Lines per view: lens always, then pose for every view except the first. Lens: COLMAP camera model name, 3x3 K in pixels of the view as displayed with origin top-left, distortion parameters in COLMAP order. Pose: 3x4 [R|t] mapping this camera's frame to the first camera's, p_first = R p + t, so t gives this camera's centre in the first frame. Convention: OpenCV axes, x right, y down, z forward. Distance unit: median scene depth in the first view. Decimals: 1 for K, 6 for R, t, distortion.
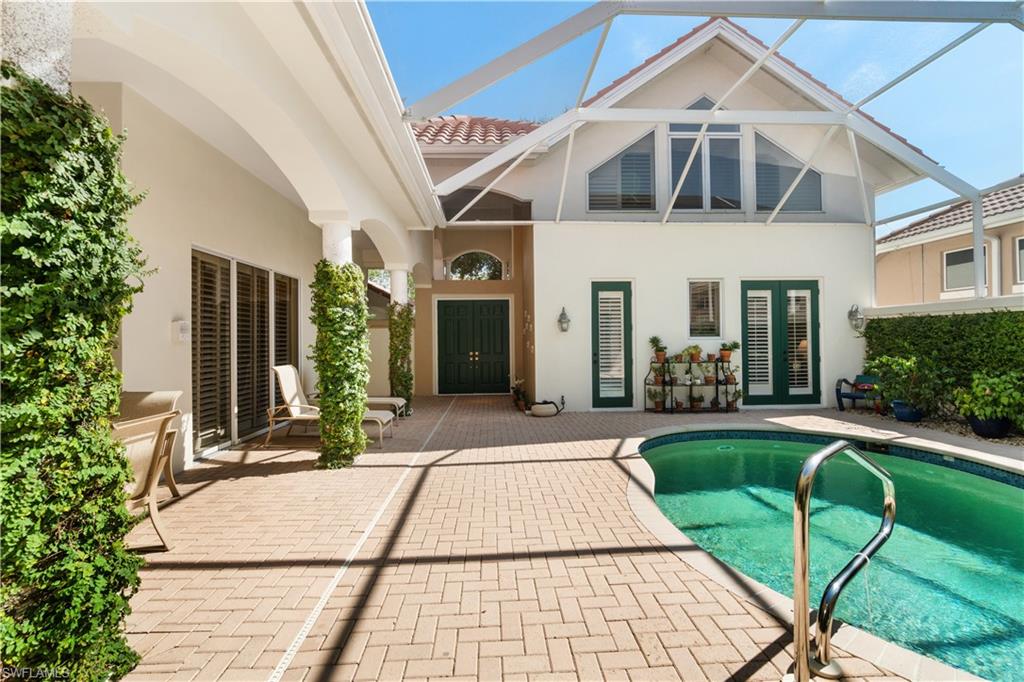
lens RADIAL K [[441.2, 0, 505.1], [0, 441.2, 337.3], [0, 0, 1]] dist [-0.001610, 0.000011]
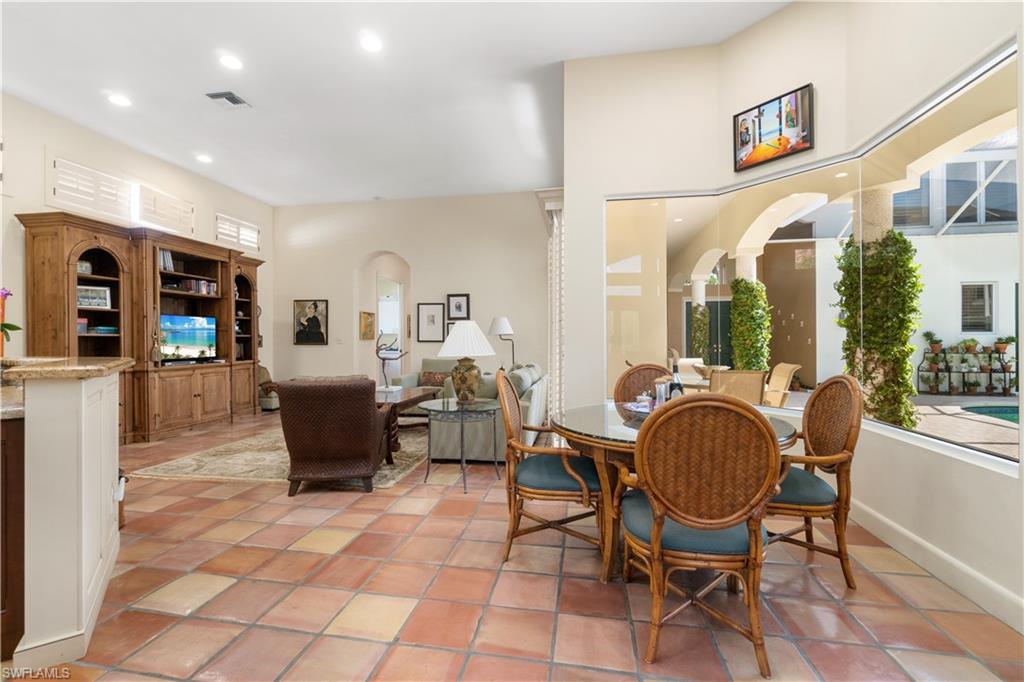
lens RADIAL K [[446.2, 0, 506.5], [0, 446.2, 339.0], [0, 0, 1]] dist [-0.000924, 0.000275]
pose [[0.976985, 0.008125, -0.213155, -0.519241], [-0.006976, 0.999957, 0.006141, 0.019854], [0.213196, -0.004512, 0.976999, -0.424211]]
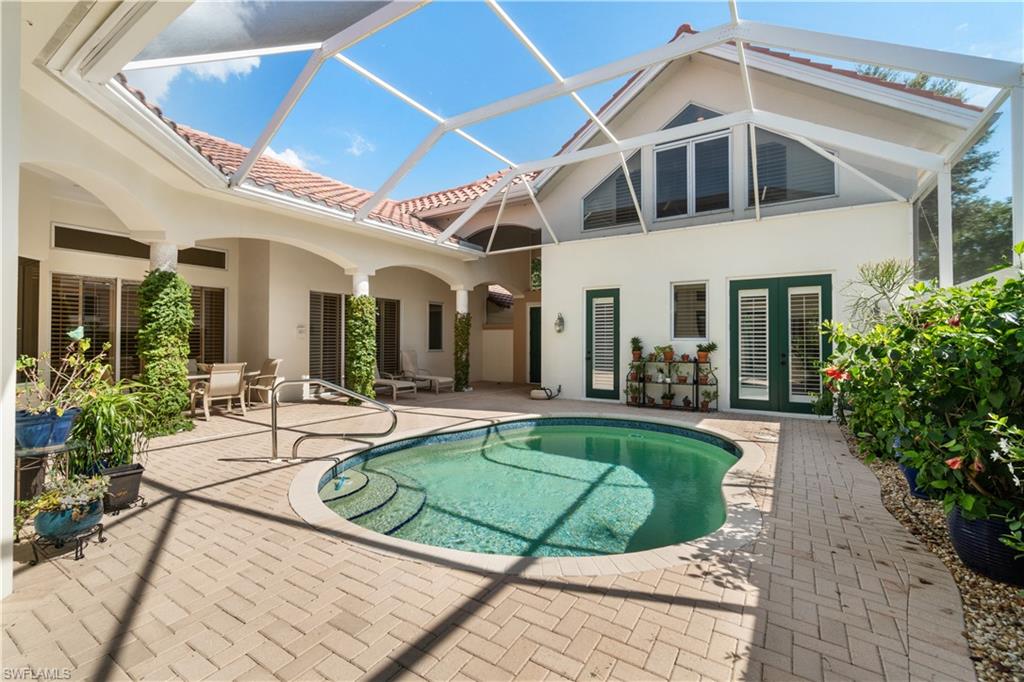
lens RADIAL K [[446.2, 0, 506.5], [0, 446.2, 339.0], [0, 0, 1]] dist [-0.000924, 0.000275]
pose [[0.816576, 0.009460, -0.577160, 0.715709], [-0.007003, 0.999954, 0.006482, -0.002185], [0.577195, -0.001251, 0.816605, -0.096405]]
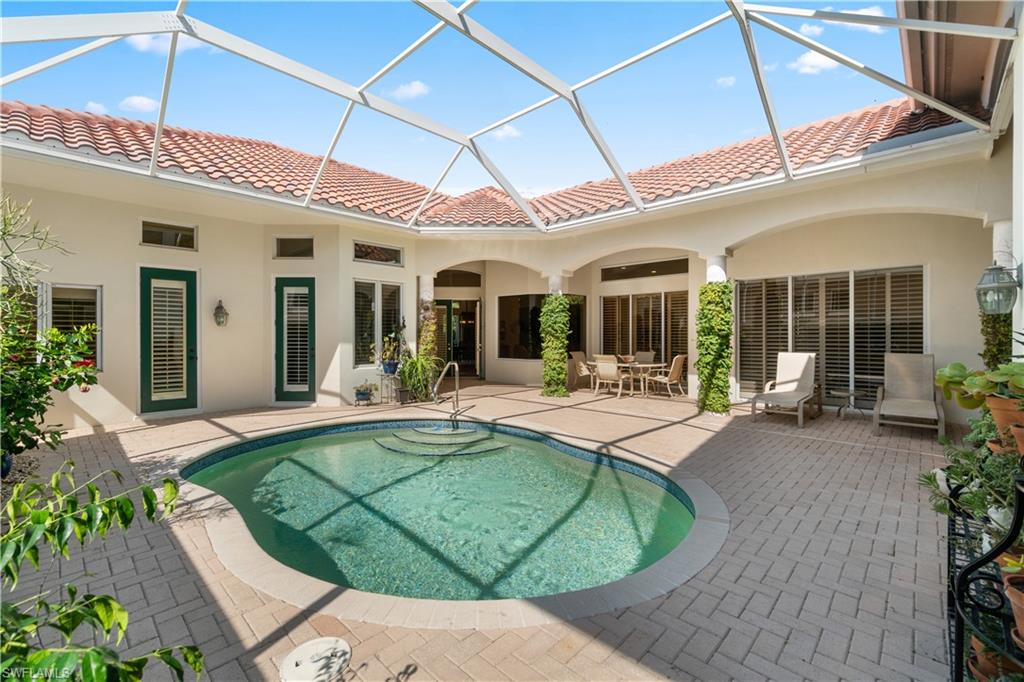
lens RADIAL K [[446.2, 0, 506.5], [0, 446.2, 339.0], [0, 0, 1]] dist [-0.000924, 0.000275]
pose [[-0.726498, 0.015310, -0.686998, 0.723346], [0.013975, 0.999874, 0.007504, 0.001846], [0.687026, -0.004150, -0.726621, 0.980730]]
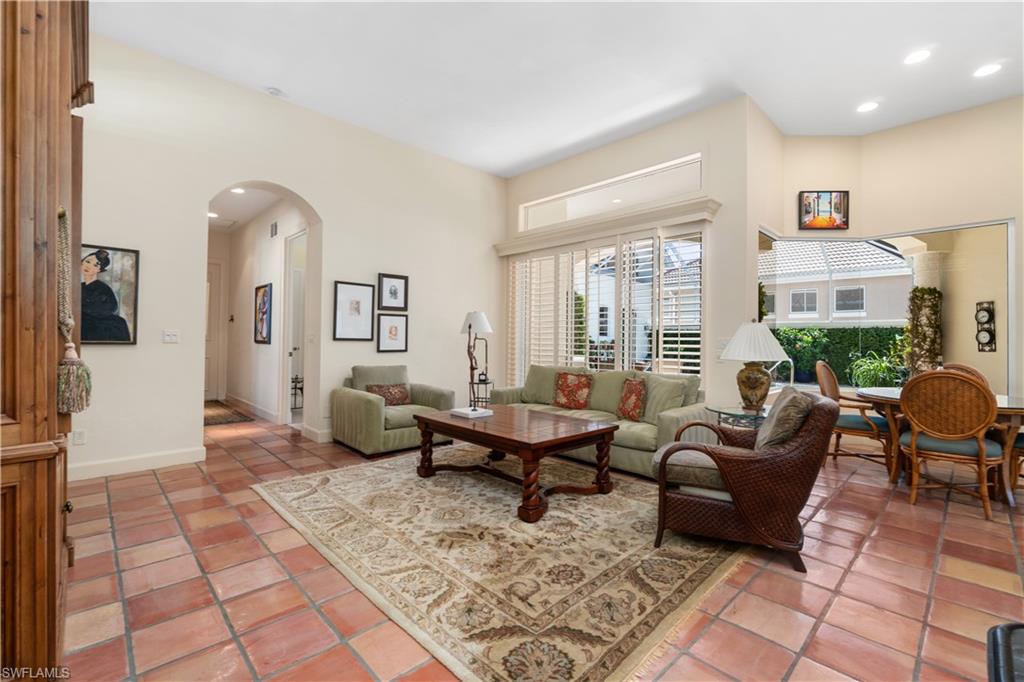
lens RADIAL K [[446.2, 0, 506.5], [0, 446.2, 339.0], [0, 0, 1]] dist [-0.000924, 0.000275]
pose [[0.749205, 0.018651, 0.662076, -1.129073], [-0.022392, 0.999745, -0.002824, 0.027651], [-0.661960, -0.012709, 0.749432, -0.157825]]
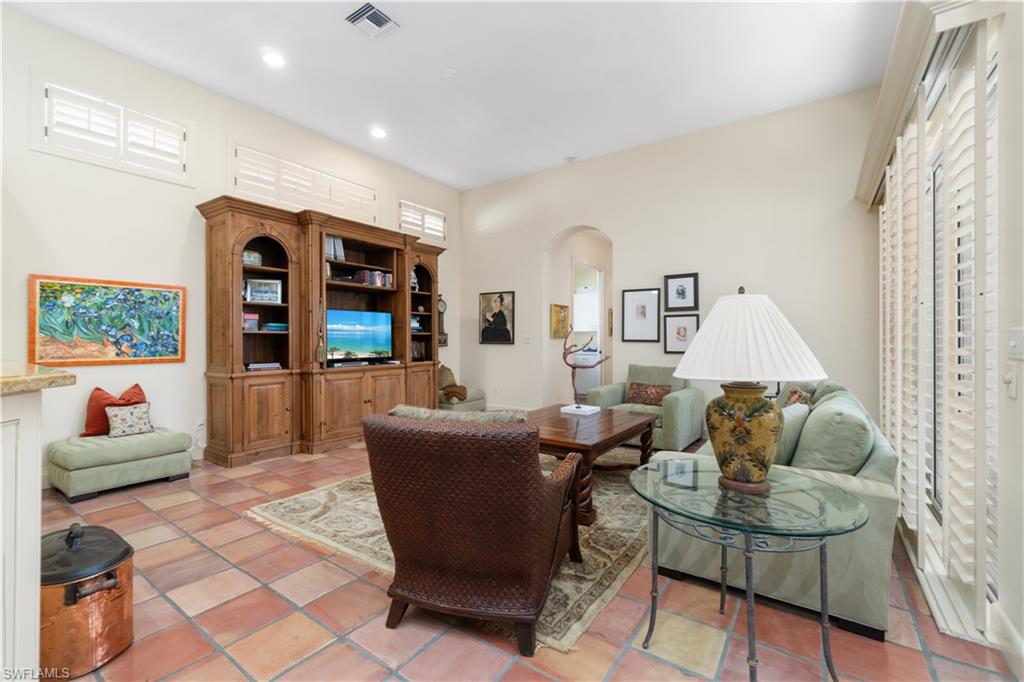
lens RADIAL K [[441.2, 0, 505.1], [0, 441.2, 337.3], [0, 0, 1]] dist [-0.001610, 0.000011]
pose [[0.787325, 0.009985, -0.616457, -0.618520], [-0.006529, 0.999948, 0.007857, 0.021847], [0.616503, -0.002161, 0.787349, -0.208349]]
